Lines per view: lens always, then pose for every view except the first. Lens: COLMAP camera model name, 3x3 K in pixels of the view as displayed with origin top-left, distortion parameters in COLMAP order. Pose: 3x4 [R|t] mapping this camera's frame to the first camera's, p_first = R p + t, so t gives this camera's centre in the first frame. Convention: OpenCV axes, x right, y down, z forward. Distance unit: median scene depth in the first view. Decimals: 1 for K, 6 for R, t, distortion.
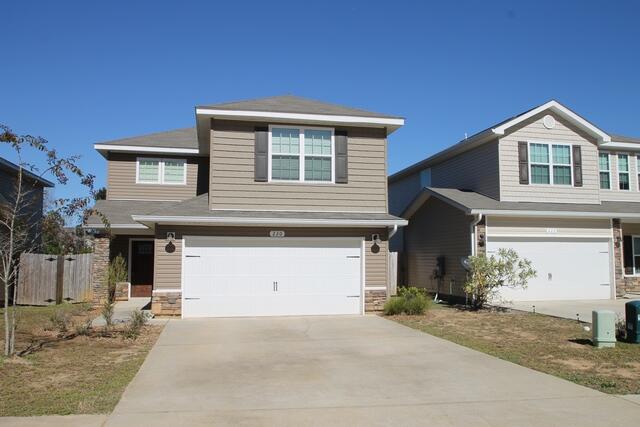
lens RADIAL K [[507.8, 0, 318.2], [0, 507.8, 213.2], [0, 0, 1]] dist [-0.049890, 0.017097]
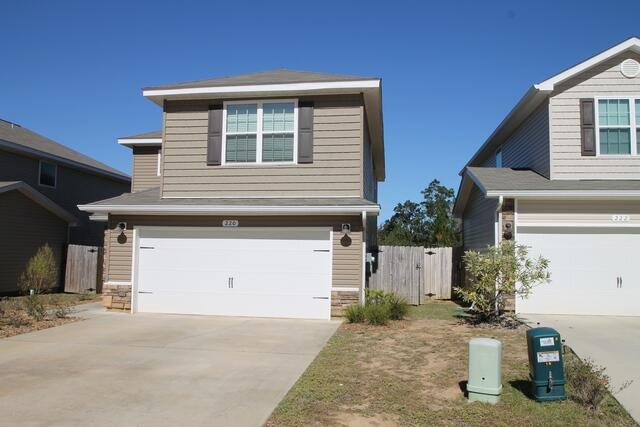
lens RADIAL K [[507.8, 0, 317.5], [0, 507.8, 212.3], [0, 0, 1]] dist [-0.049890, 0.017097]
pose [[0.938041, -0.014377, -0.346226, 0.349629], [0.016316, 0.999863, 0.002686, 0.020201], [0.346140, -0.008168, 0.938147, 0.210675]]
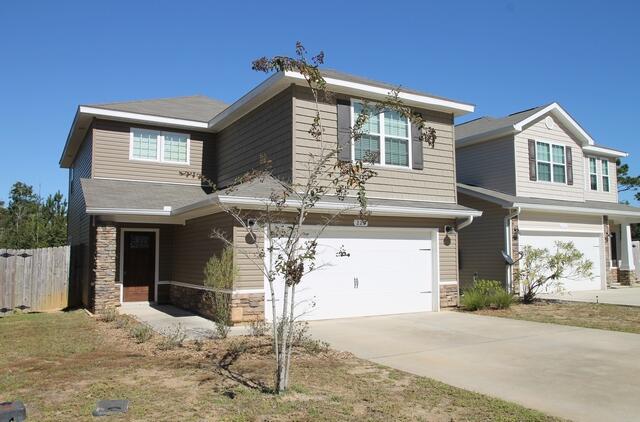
lens RADIAL K [[513.3, 0, 319.7], [0, 513.3, 212.6], [0, 0, 1]] dist [-0.042256, -0.010248]
pose [[0.950308, 0.022013, 0.310532, -0.401774], [-0.022298, 0.999748, -0.002633, 0.024941], [-0.310512, -0.004422, 0.950559, 0.169778]]
